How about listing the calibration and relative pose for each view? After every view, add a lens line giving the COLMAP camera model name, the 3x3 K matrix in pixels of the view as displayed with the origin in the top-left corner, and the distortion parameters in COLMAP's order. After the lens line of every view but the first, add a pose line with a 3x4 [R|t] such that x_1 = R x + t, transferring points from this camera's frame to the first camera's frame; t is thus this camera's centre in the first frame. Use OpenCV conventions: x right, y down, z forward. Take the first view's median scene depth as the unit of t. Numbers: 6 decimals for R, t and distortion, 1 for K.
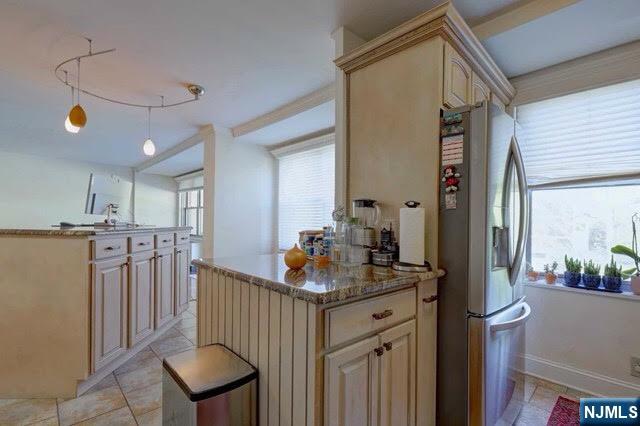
lens RADIAL K [[283.1, 0, 335.9], [0, 283.1, 226.6], [0, 0, 1]] dist [-0.001336, -0.000035]
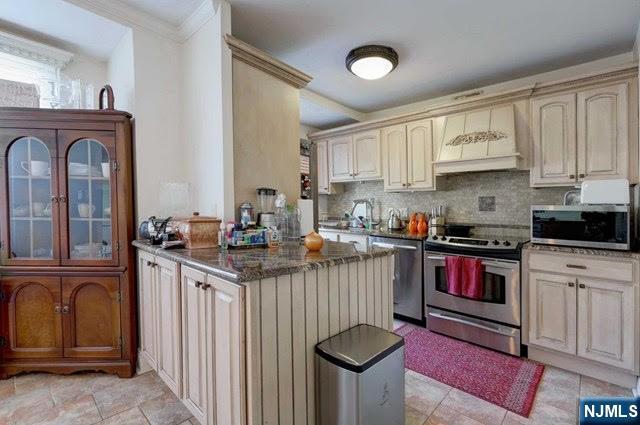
lens RADIAL K [[293.1, 0, 322.5], [0, 293.1, 204.6], [0, 0, 1]] dist [0.000523, 0.000190]
pose [[-0.019500, -0.001679, 0.999808, -1.293028], [-0.016509, 0.999863, 0.001357, -0.039413], [-0.999674, -0.016479, -0.019525, 0.914647]]
